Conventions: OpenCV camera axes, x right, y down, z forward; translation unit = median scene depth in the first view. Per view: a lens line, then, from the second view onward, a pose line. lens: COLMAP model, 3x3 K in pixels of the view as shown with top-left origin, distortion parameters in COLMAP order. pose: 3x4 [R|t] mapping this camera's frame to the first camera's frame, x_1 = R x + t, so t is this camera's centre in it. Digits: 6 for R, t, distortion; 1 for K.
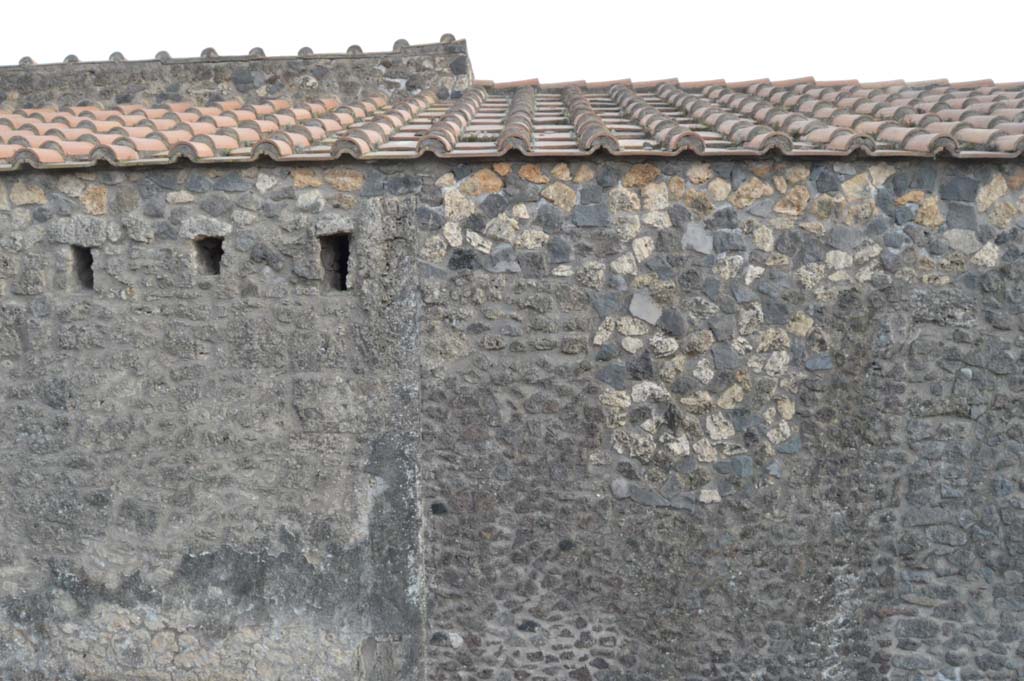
lens RADIAL K [[810.5, 0, 510.9], [0, 810.5, 349.0], [0, 0, 1]] dist [-0.096137, 0.038240]
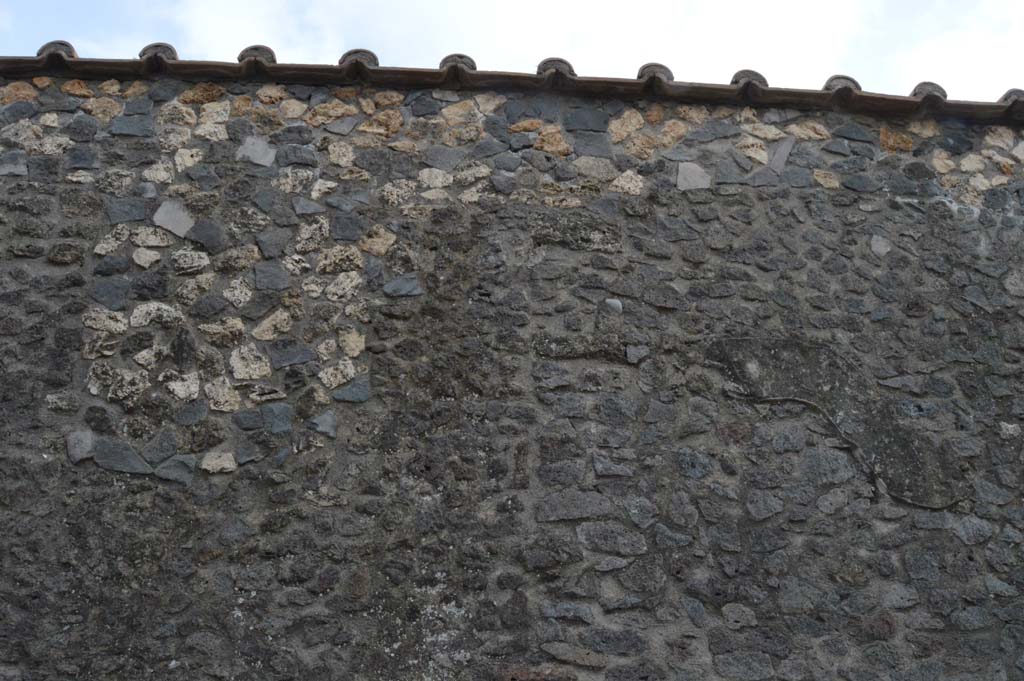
lens RADIAL K [[810.5, 0, 512.5], [0, 810.5, 339.4], [0, 0, 1]] dist [-0.096137, 0.038240]
pose [[0.995780, 0.049229, 0.077455, 0.420175], [0.002445, 0.829430, -0.558606, 0.450080], [-0.091743, 0.556438, 0.825809, 0.412865]]
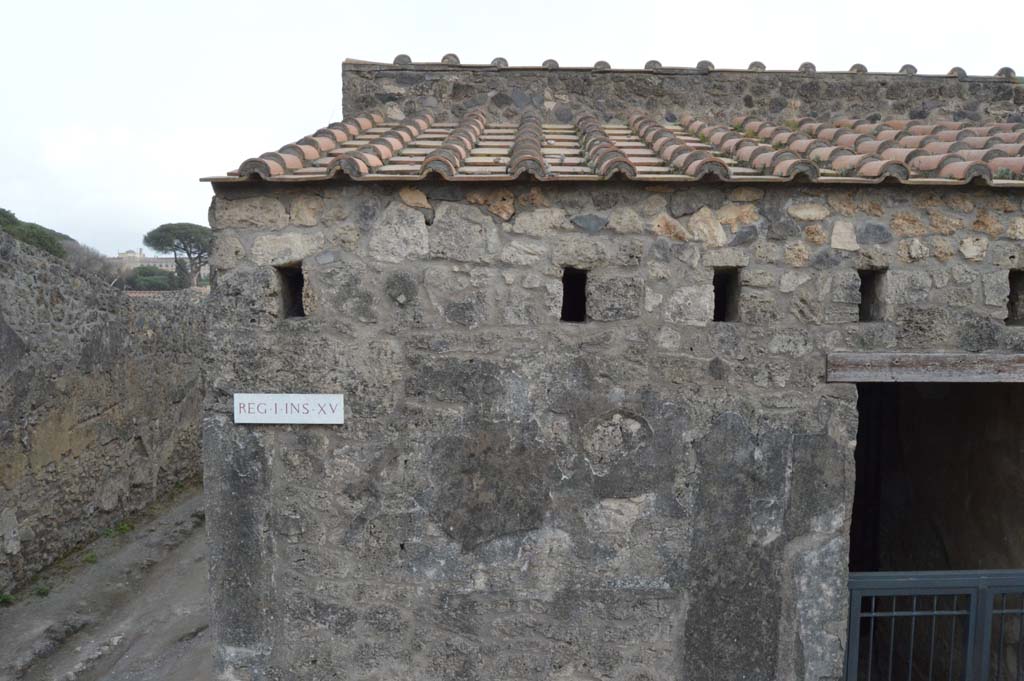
lens RADIAL K [[810.5, 0, 512.6], [0, 810.5, 338.9], [0, 0, 1]] dist [-0.096137, 0.038240]
pose [[0.999615, 0.014034, 0.023935, -1.660058], [-0.013016, 0.999024, -0.042199, -0.000478], [-0.024504, 0.041872, 0.998822, 0.122942]]
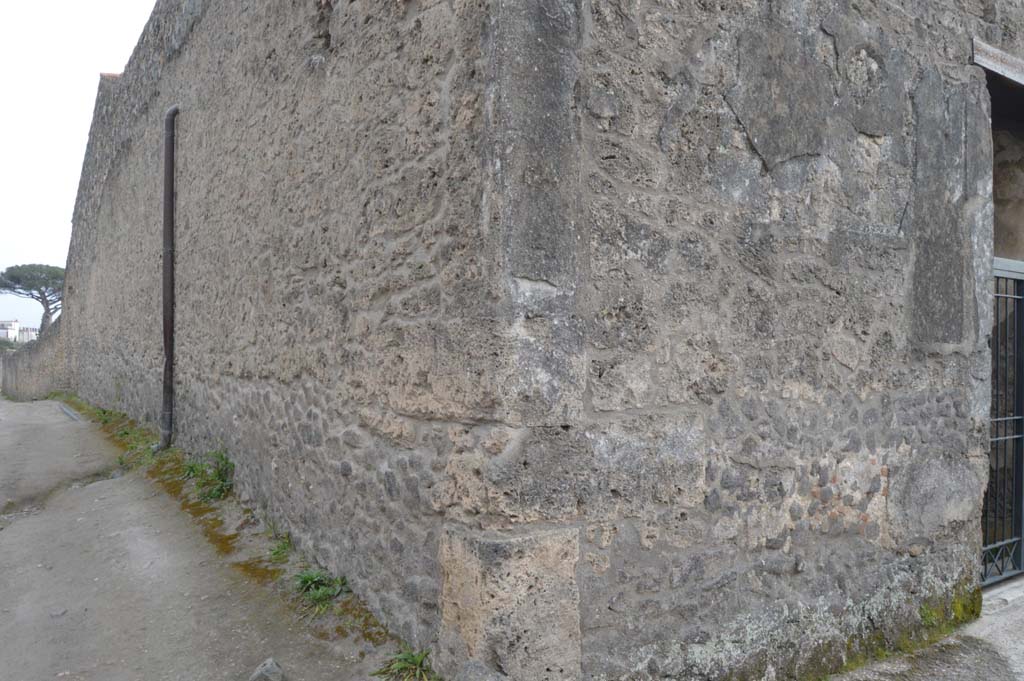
lens RADIAL K [[810.5, 0, 514.8], [0, 810.5, 341.4], [0, 0, 1]] dist [-0.096137, 0.038240]
pose [[0.815807, 0.022241, 0.577896, -2.327453], [0.040158, 0.994670, -0.094972, 0.433821], [-0.576928, 0.100686, 0.810566, 0.601435]]
